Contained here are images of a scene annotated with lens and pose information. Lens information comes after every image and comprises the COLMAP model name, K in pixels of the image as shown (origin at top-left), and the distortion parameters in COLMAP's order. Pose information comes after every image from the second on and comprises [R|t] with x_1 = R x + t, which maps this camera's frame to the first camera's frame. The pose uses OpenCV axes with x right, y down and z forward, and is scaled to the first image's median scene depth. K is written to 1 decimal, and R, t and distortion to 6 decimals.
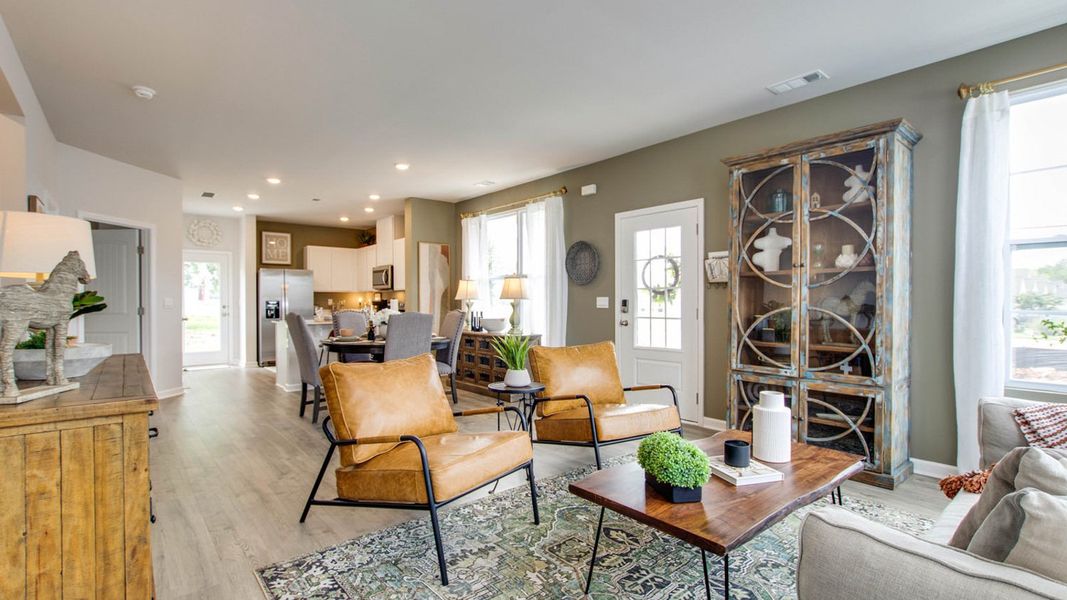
lens RADIAL K [[486.0, 0, 529.3], [0, 486.0, 302.2], [0, 0, 1]] dist [-0.004715, -0.000190]
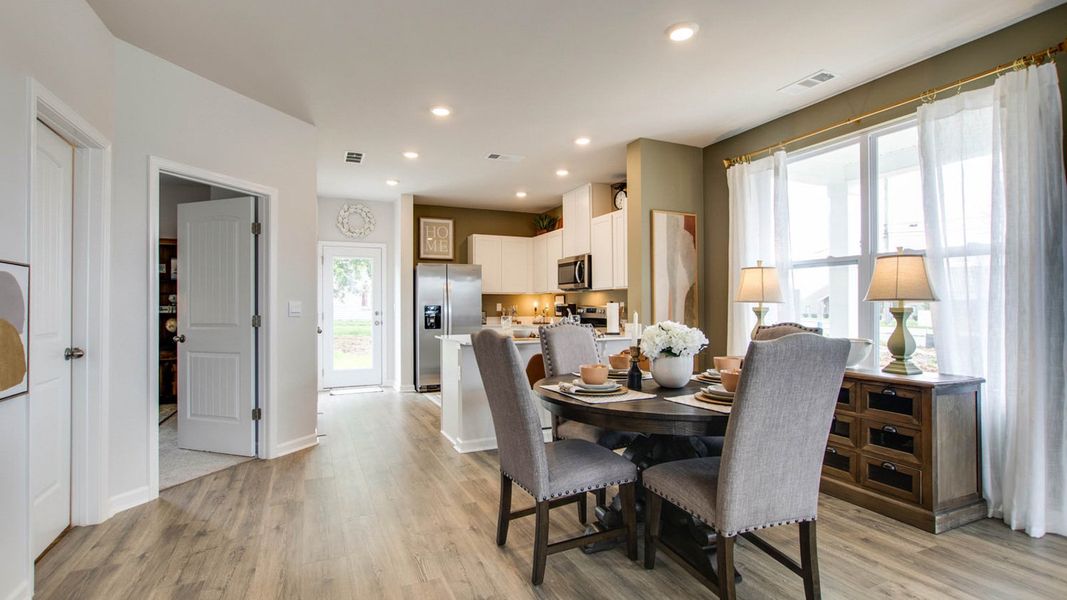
lens RADIAL K [[486.0, 0, 536.4], [0, 486.0, 300.4], [0, 0, 1]] dist [-0.004715, -0.000190]
pose [[0.966419, -0.003678, -0.256944, -0.176681], [-0.000116, 0.999891, -0.014746, 0.000132], [0.256970, 0.014281, 0.966314, 0.307034]]
